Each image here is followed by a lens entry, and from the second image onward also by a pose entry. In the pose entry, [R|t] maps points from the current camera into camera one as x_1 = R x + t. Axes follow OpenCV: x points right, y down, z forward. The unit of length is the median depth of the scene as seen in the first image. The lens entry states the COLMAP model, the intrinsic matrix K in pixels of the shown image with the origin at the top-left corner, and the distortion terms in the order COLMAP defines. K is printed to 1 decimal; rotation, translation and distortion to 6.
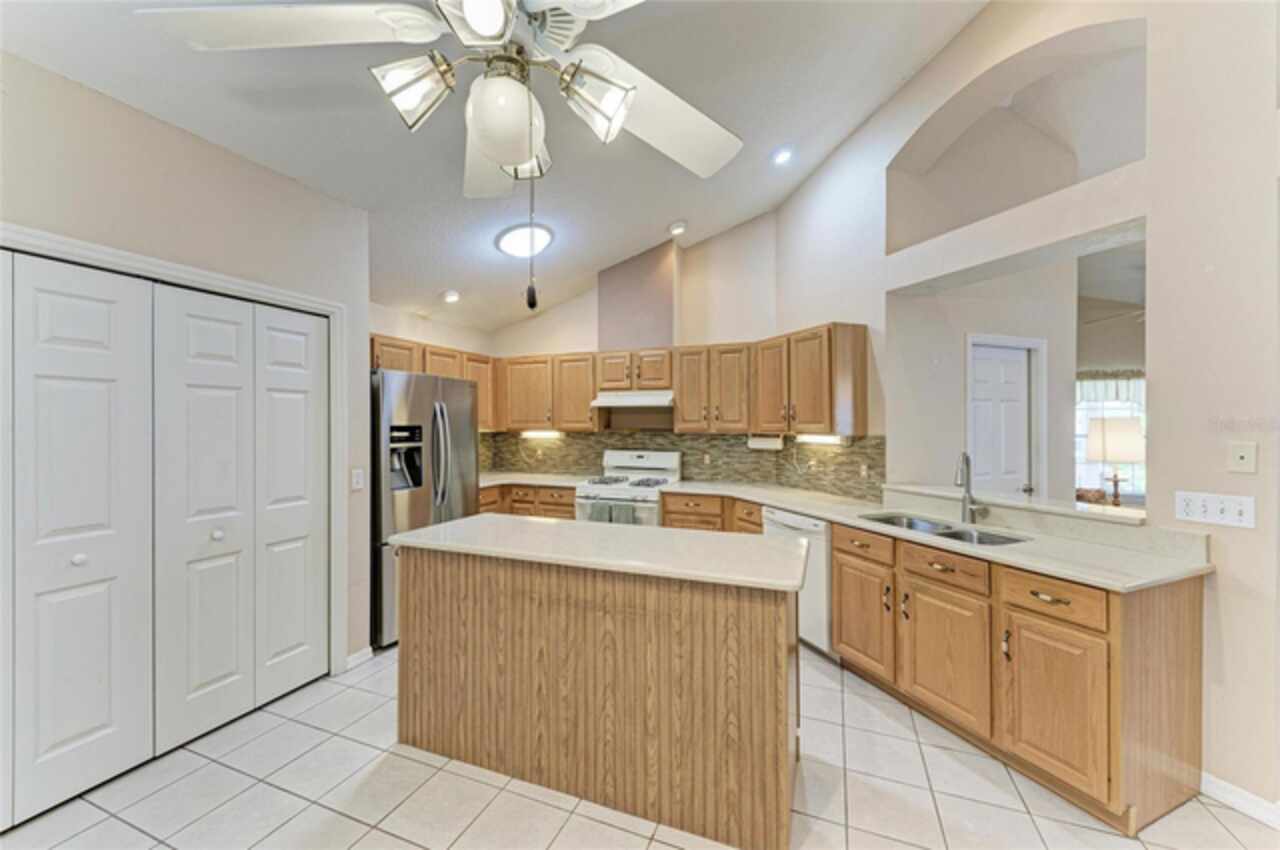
lens RADIAL K [[468.5, 0, 667.6], [0, 468.5, 423.1], [0, 0, 1]] dist [0.000324, -0.000040]
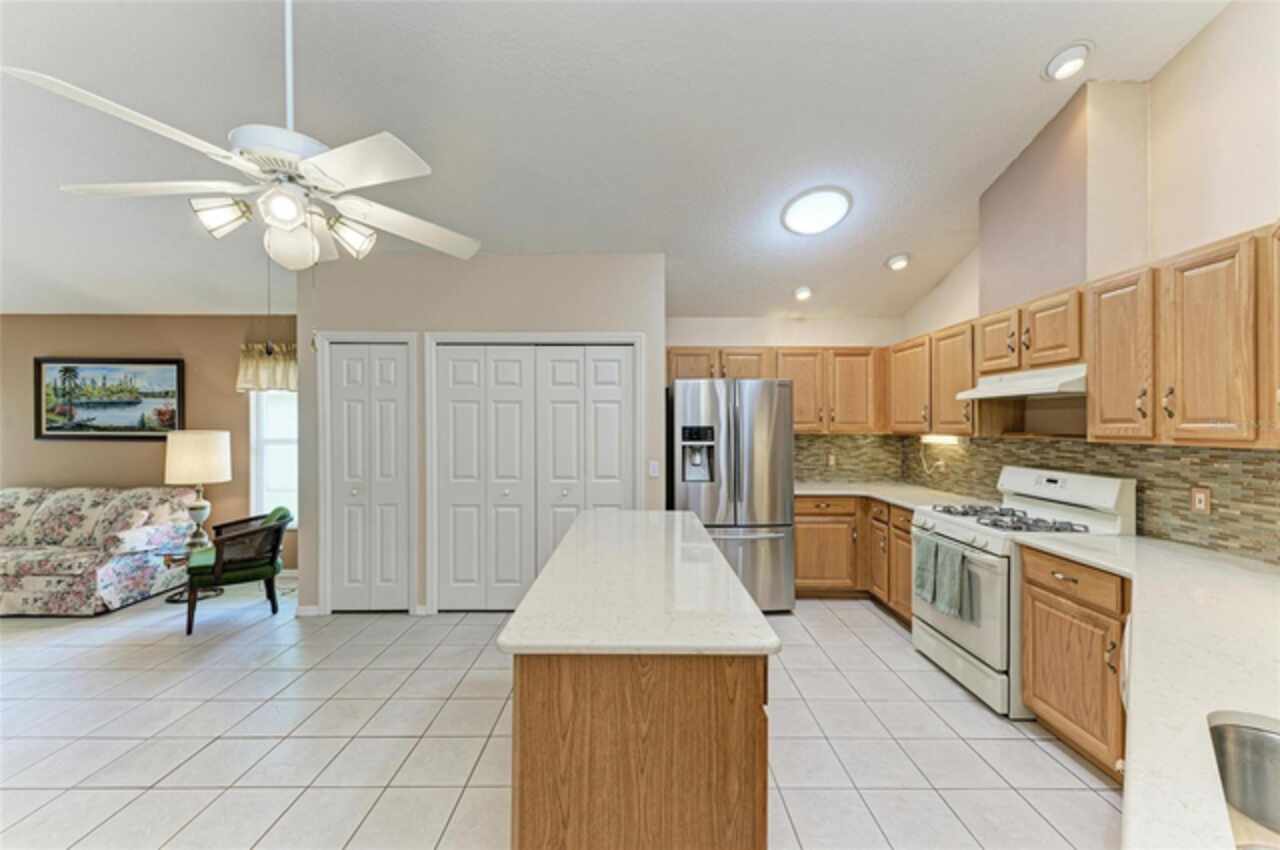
lens RADIAL K [[505.1, 0, 657.8], [0, 505.1, 425.0], [0, 0, 1]] dist [0.000228, -0.000259]
pose [[0.349921, 0.000848, -0.936779, 0.373449], [-0.000067, 1.000000, 0.000880, 0.000816], [0.936779, -0.000246, 0.349921, 0.321440]]
